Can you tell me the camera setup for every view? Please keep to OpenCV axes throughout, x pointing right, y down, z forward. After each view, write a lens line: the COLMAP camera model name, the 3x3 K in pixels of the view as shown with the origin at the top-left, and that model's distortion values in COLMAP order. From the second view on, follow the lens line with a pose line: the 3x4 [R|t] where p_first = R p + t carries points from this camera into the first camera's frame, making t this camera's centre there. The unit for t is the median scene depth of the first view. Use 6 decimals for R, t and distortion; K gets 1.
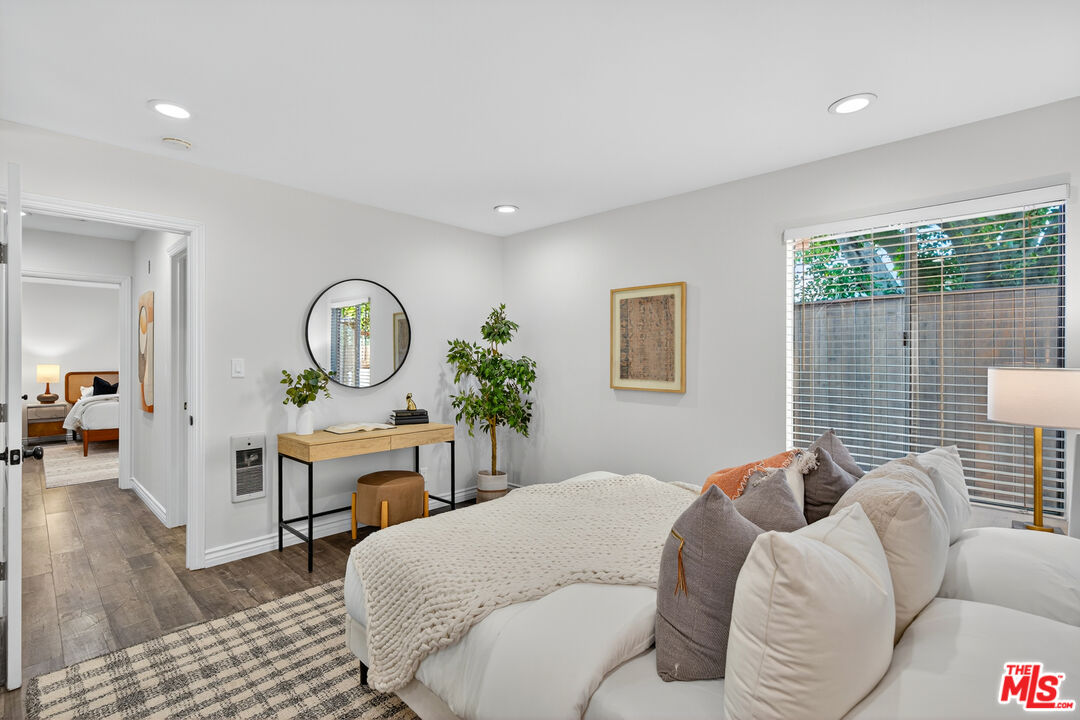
lens RADIAL K [[487.3, 0, 535.4], [0, 487.3, 360.5], [0, 0, 1]] dist [-0.002033, 0.000089]
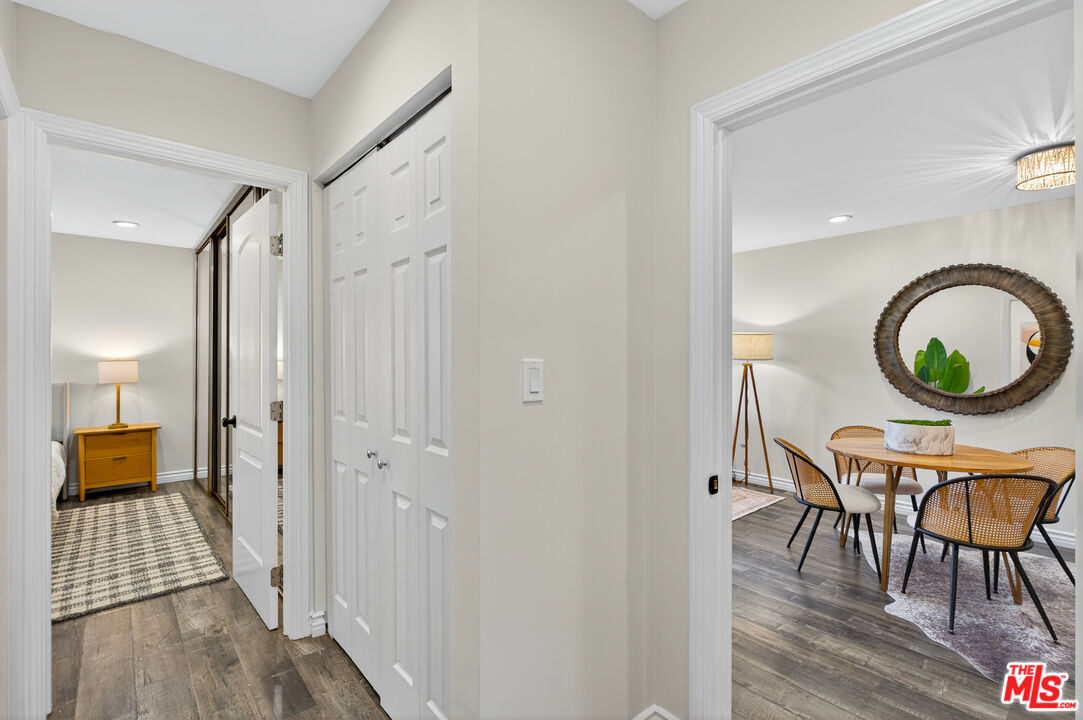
lens RADIAL K [[488.6, 0, 536.9], [0, 488.6, 360.5], [0, 0, 1]] dist [-0.002033, 0.000089]
pose [[-0.995774, -0.000053, 0.091835, -2.020503], [0.000838, 0.999953, 0.009663, 0.001968], [-0.091831, 0.009699, -0.995727, 2.282752]]
